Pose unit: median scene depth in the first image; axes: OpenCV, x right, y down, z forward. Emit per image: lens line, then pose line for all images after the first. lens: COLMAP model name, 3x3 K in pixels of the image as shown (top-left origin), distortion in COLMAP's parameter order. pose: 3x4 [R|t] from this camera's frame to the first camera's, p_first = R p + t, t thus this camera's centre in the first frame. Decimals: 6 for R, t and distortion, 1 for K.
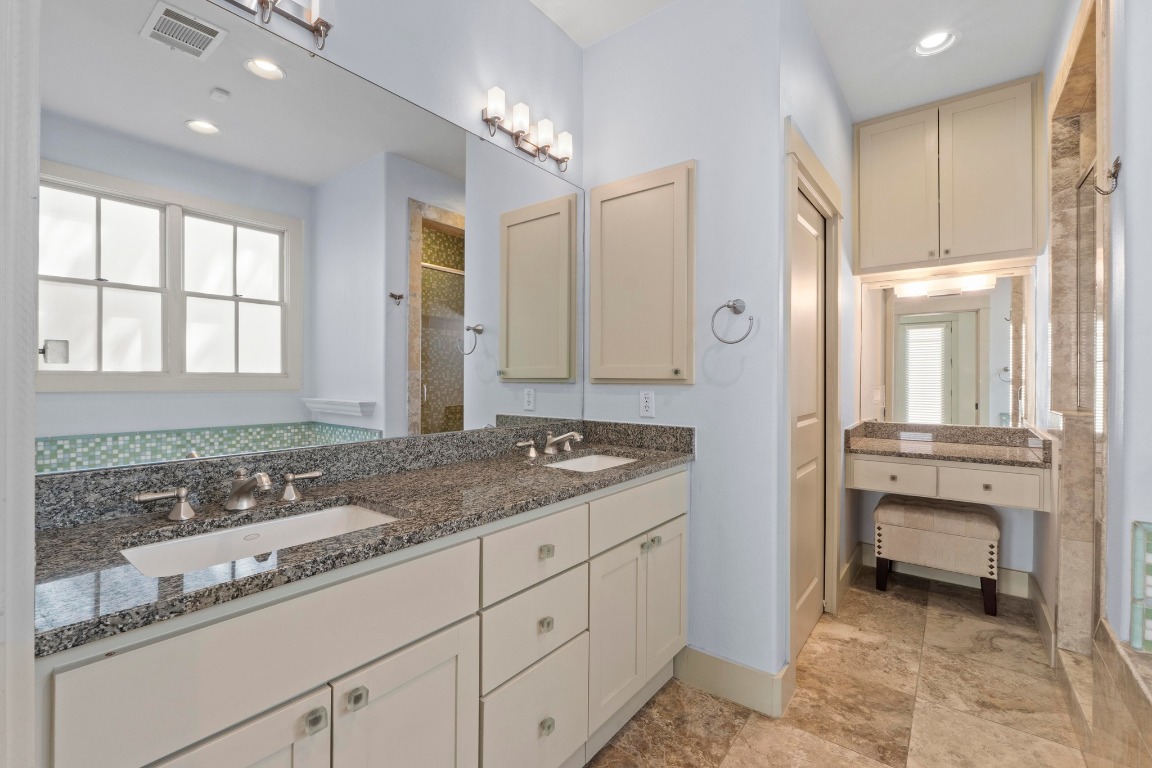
lens RADIAL K [[496.5, 0, 571.2], [0, 496.5, 377.9], [0, 0, 1]] dist [-0.008700, 0.000866]
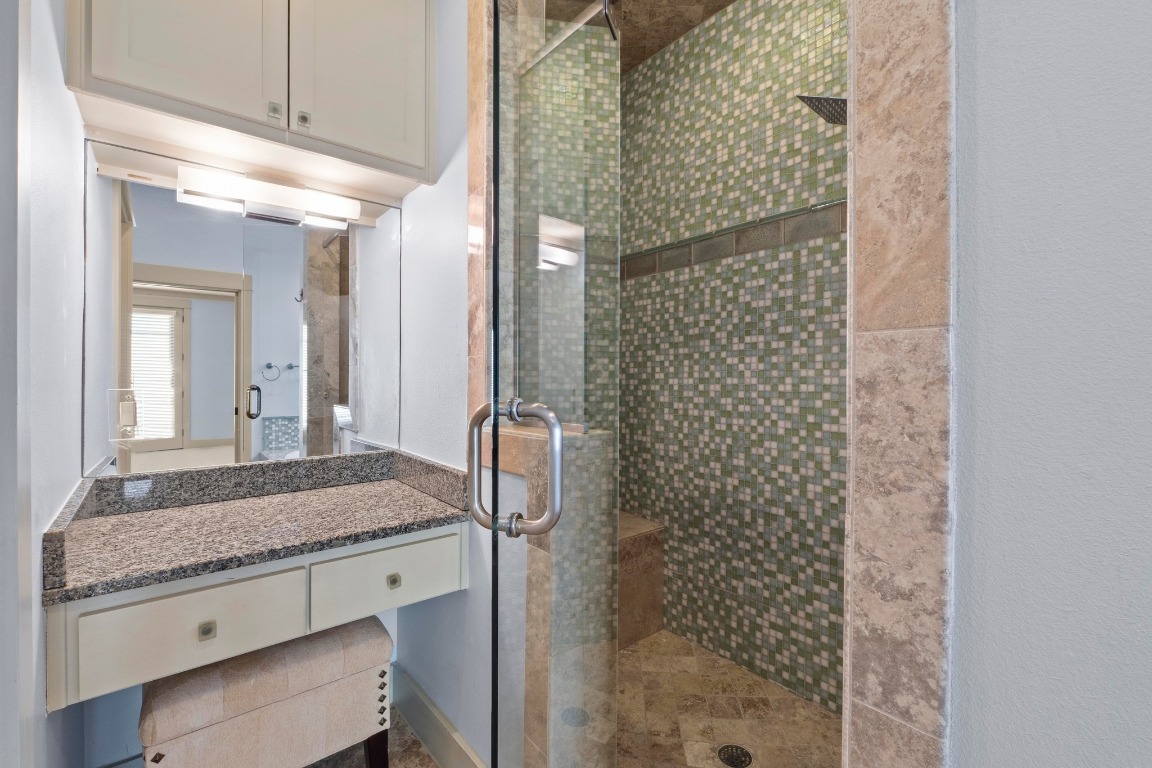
lens RADIAL K [[496.5, 0, 579.9], [0, 496.5, 385.6], [0, 0, 1]] dist [-0.008700, 0.000866]
pose [[0.208010, -0.010243, 0.978073, 0.353989], [-0.006675, 0.999907, 0.011891, 0.005899], [-0.978104, -0.009003, 0.207922, 0.667201]]
